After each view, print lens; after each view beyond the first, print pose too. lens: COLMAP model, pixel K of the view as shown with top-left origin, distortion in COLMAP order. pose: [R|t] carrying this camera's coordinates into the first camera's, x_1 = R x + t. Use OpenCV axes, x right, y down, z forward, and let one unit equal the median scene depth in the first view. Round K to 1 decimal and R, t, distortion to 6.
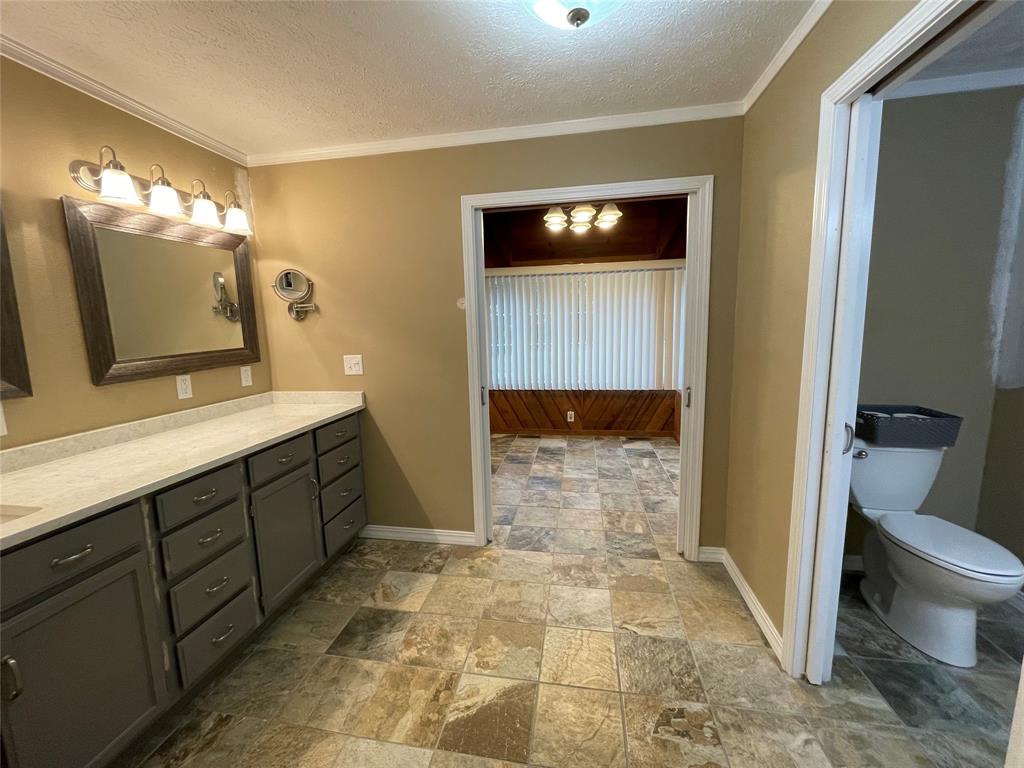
lens RADIAL K [[413.2, 0, 511.2], [0, 413.2, 383.0], [0, 0, 1]] dist [-0.001413, -0.000538]
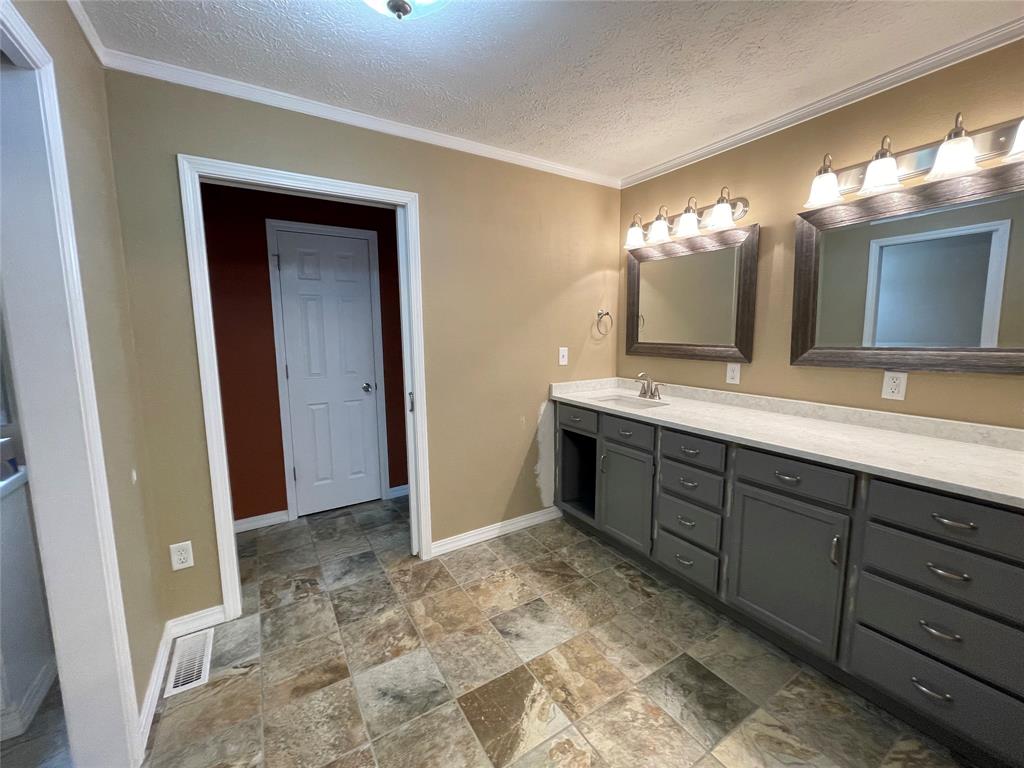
lens RADIAL K [[413.2, 0, 505.6], [0, 413.2, 382.1], [0, 0, 1]] dist [-0.001413, -0.000538]
pose [[-0.755451, 0.119895, -0.644142, 0.466138], [-0.059460, 0.966513, 0.249633, -0.207978], [0.652502, 0.226886, -0.723024, 1.382500]]
